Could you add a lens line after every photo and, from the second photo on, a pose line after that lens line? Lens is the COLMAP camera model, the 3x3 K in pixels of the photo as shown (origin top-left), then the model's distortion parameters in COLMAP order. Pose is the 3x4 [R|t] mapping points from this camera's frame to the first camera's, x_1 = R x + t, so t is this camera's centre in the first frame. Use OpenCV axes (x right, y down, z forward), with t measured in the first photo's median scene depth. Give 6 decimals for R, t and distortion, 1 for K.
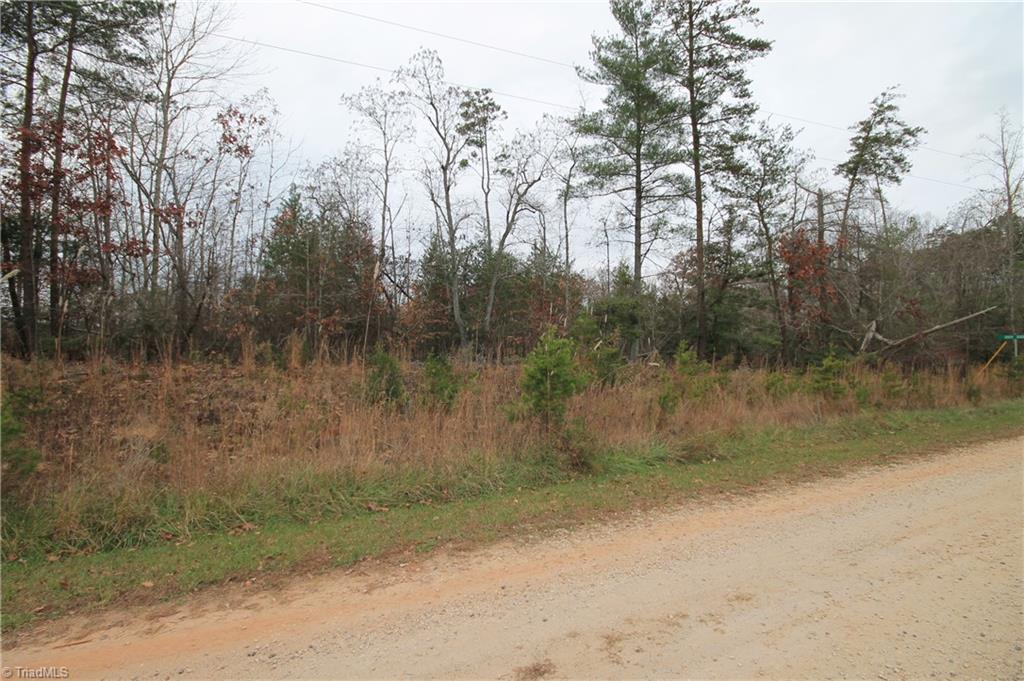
lens RADIAL K [[476.4, 0, 517.2], [0, 476.4, 344.3], [0, 0, 1]] dist [0.010414, -0.011953]
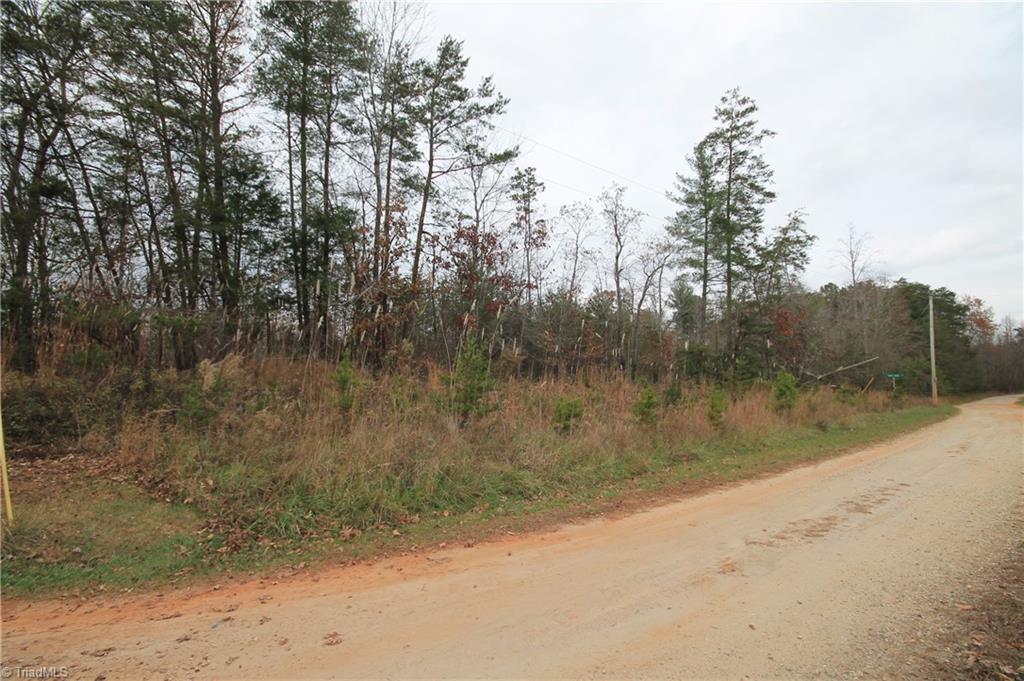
lens RADIAL K [[476.4, 0, 512.7], [0, 476.4, 340.3], [0, 0, 1]] dist [0.010414, -0.011953]
pose [[0.968997, 0.051895, 0.241559, -0.525046], [-0.035839, 0.996875, -0.070396, 0.021330], [-0.244458, 0.059556, 0.967829, -0.257411]]
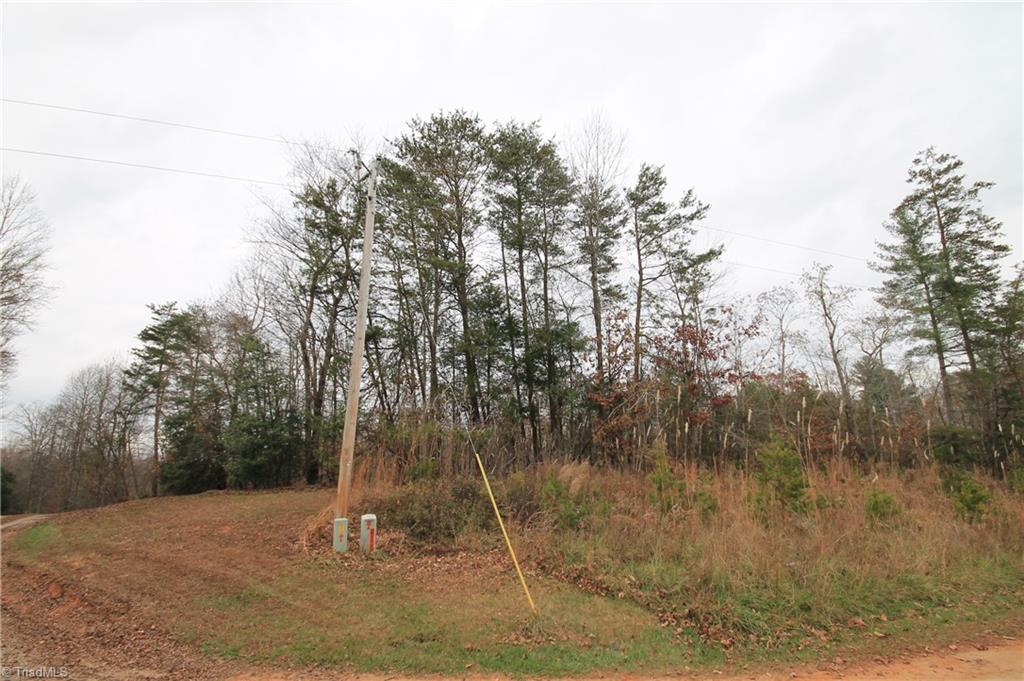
lens RADIAL K [[476.4, 0, 517.0], [0, 476.4, 342.2], [0, 0, 1]] dist [0.010414, -0.011953]
pose [[0.999080, -0.010396, -0.041600, -0.651169], [-0.000830, 0.965289, -0.261182, 0.022923], [0.042872, 0.260976, 0.964393, -0.277053]]
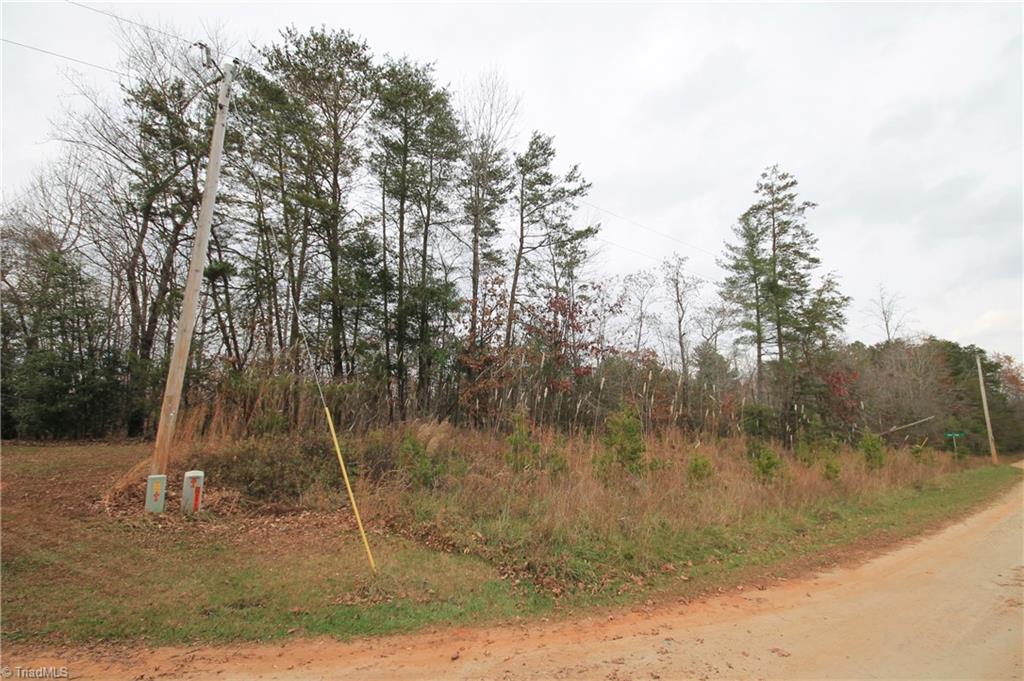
lens RADIAL K [[476.4, 0, 515.8], [0, 476.4, 341.1], [0, 0, 1]] dist [0.010414, -0.011953]
pose [[0.974522, 0.072620, 0.212212, -0.645117], [-0.031151, 0.980787, -0.192581, 0.024100], [-0.222120, 0.181064, 0.958060, -0.268431]]
